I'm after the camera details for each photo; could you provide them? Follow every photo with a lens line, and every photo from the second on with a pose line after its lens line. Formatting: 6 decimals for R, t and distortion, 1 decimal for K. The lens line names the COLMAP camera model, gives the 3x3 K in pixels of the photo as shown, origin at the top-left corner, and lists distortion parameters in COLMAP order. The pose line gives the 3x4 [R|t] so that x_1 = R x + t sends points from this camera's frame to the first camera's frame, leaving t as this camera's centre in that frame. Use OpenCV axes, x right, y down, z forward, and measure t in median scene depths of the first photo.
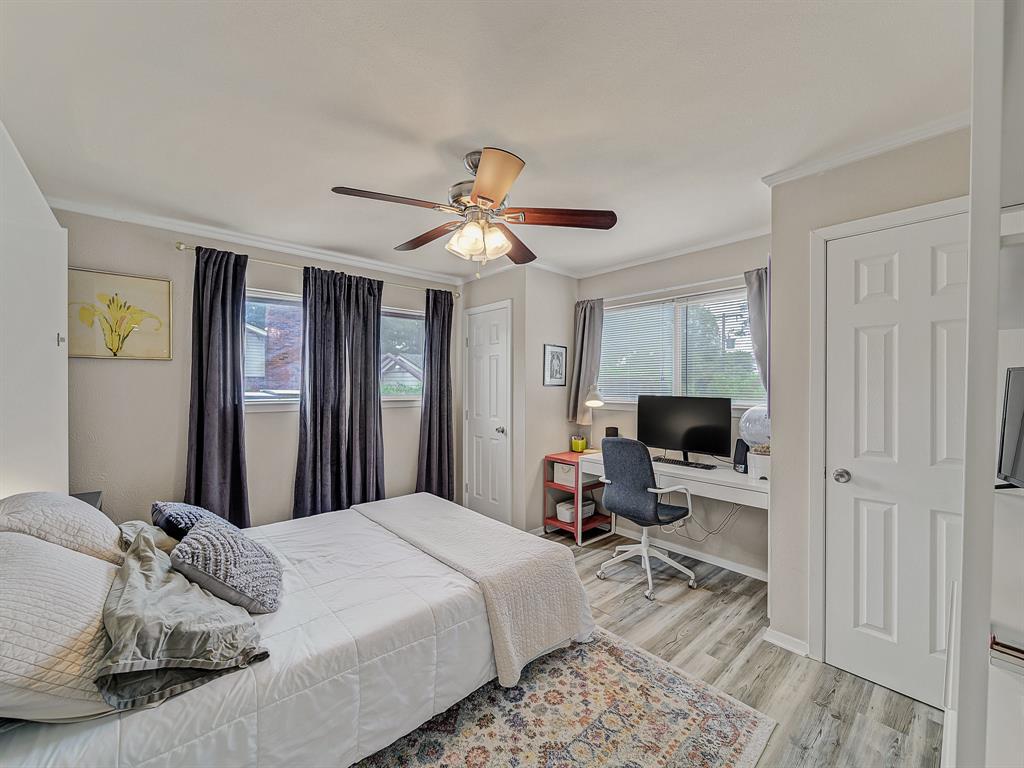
lens RADIAL K [[408.7, 0, 510.8], [0, 408.7, 385.1], [0, 0, 1]] dist [-0.001594, -0.000339]
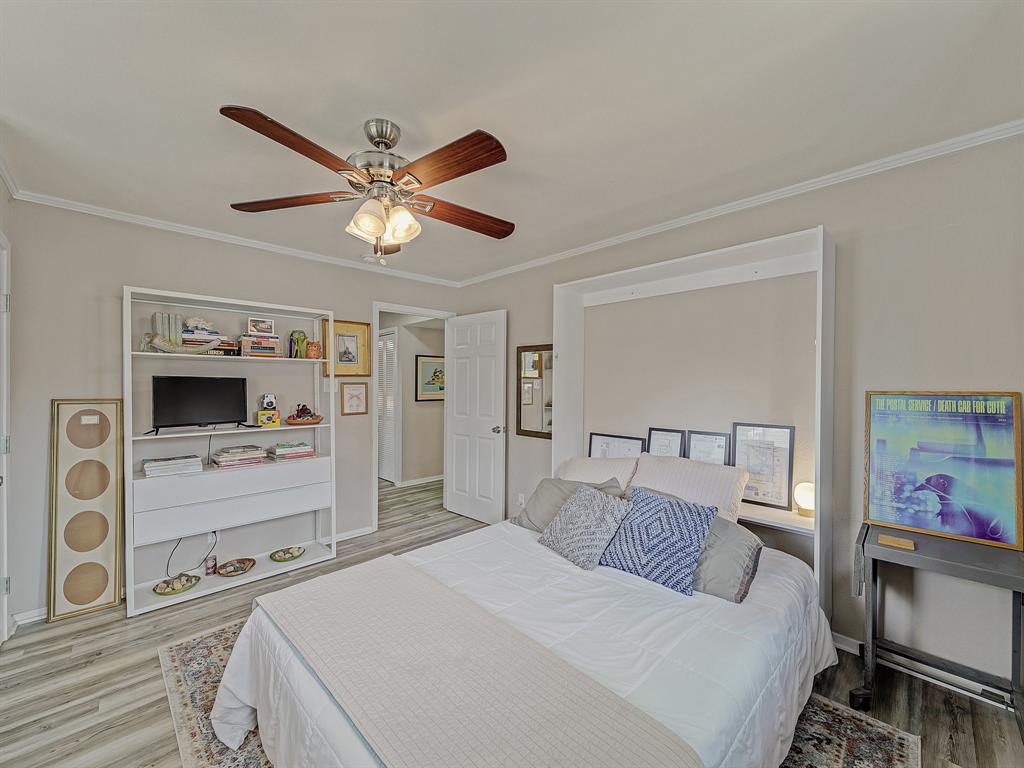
lens RADIAL K [[408.7, 0, 510.8], [0, 408.7, 385.1], [0, 0, 1]] dist [-0.001594, -0.000339]
pose [[-0.998830, -0.005103, -0.048087, -0.346105], [-0.005366, 0.999971, 0.005337, -0.003572], [0.048059, 0.005589, -0.998829, 2.112981]]
